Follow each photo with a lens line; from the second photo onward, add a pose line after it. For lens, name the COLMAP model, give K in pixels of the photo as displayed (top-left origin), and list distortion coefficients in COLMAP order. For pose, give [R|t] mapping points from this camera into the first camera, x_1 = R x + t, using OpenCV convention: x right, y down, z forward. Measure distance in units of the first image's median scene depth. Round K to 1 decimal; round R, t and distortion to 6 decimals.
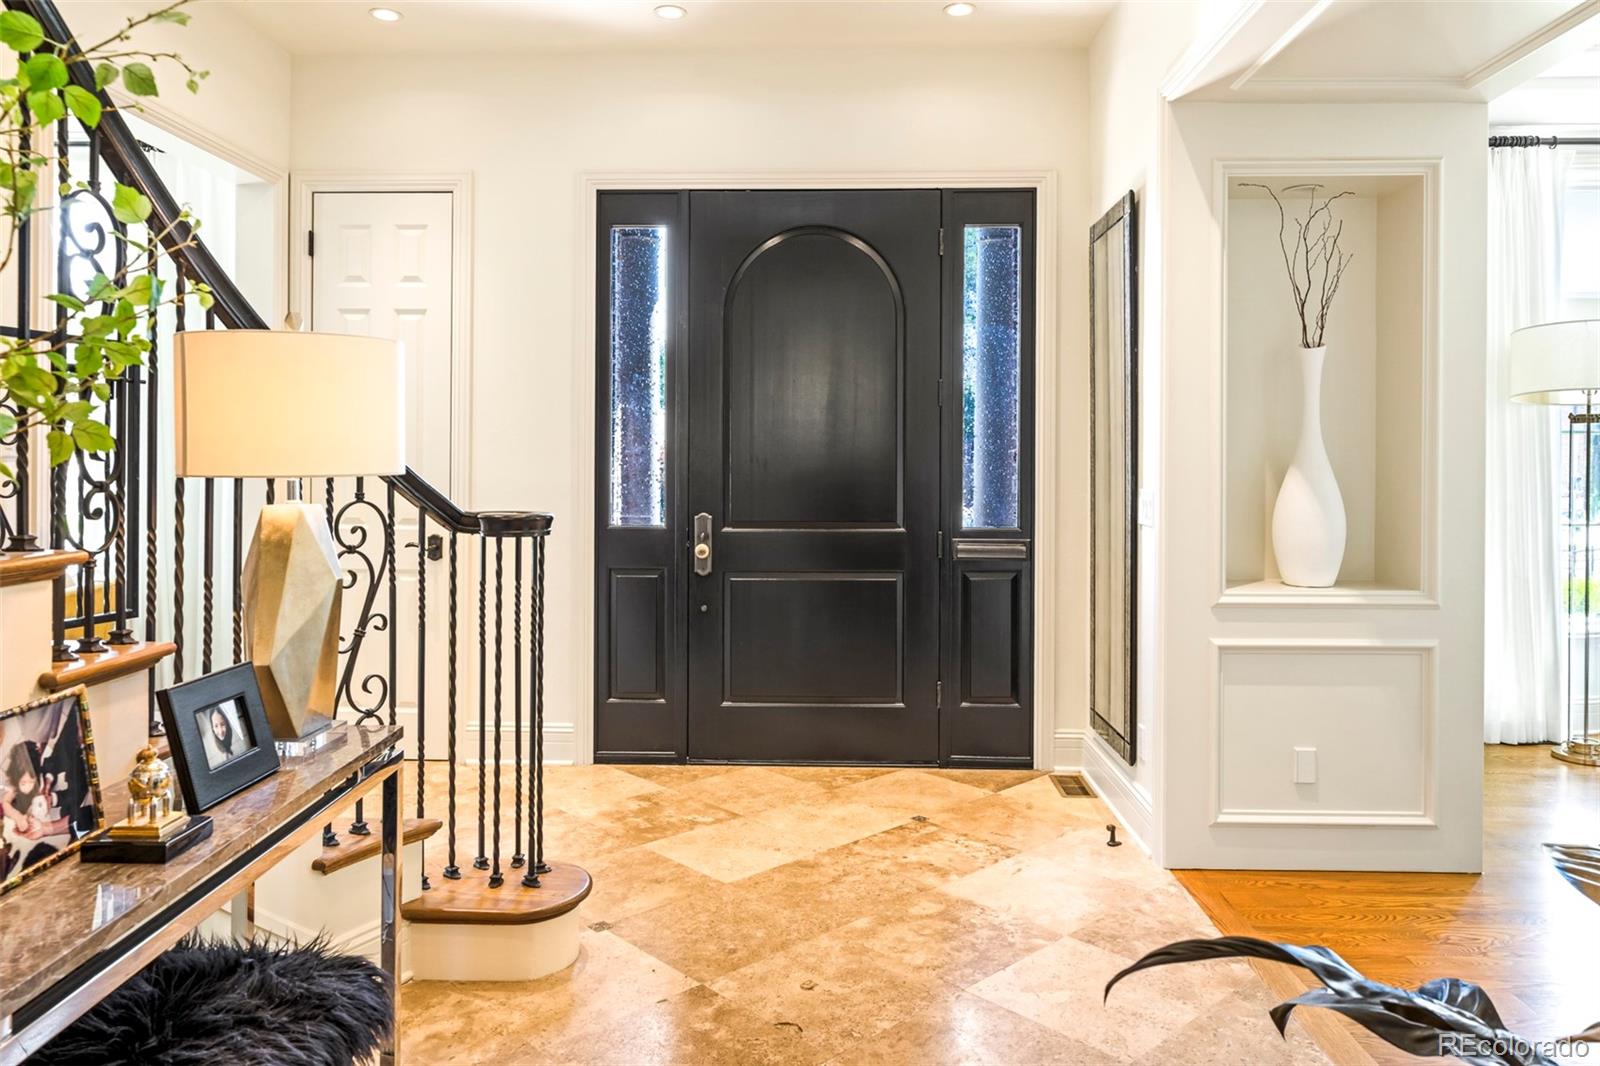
lens RADIAL K [[1099.4, 0, 802.3], [0, 1099.4, 467.2], [0, 0, 1]] dist [0.014534, 0.002729]
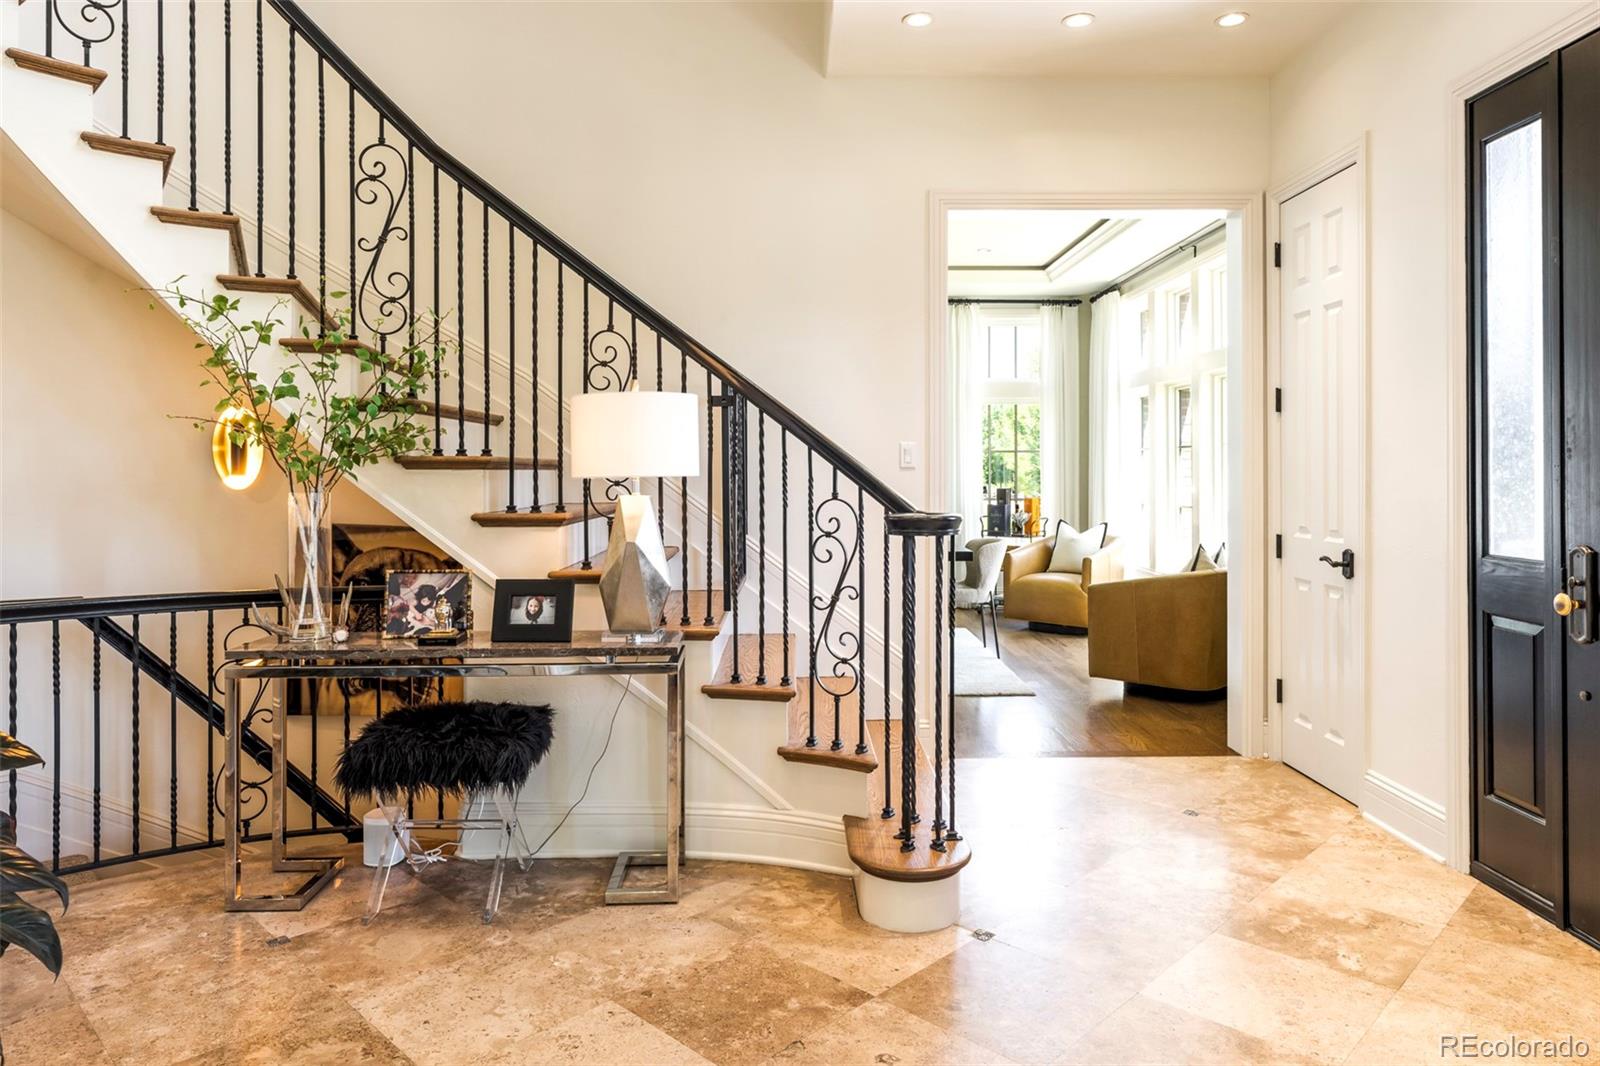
lens RADIAL K [[1026.4, 0, 800.9], [0, 1026.4, 464.9], [0, 0, 1]] dist [-0.002151, -0.000783]
pose [[0.043360, -0.010029, -0.999009, 0.823508], [-0.001568, 0.999948, -0.010106, 0.002644], [0.999058, 0.002004, 0.043342, 0.889555]]
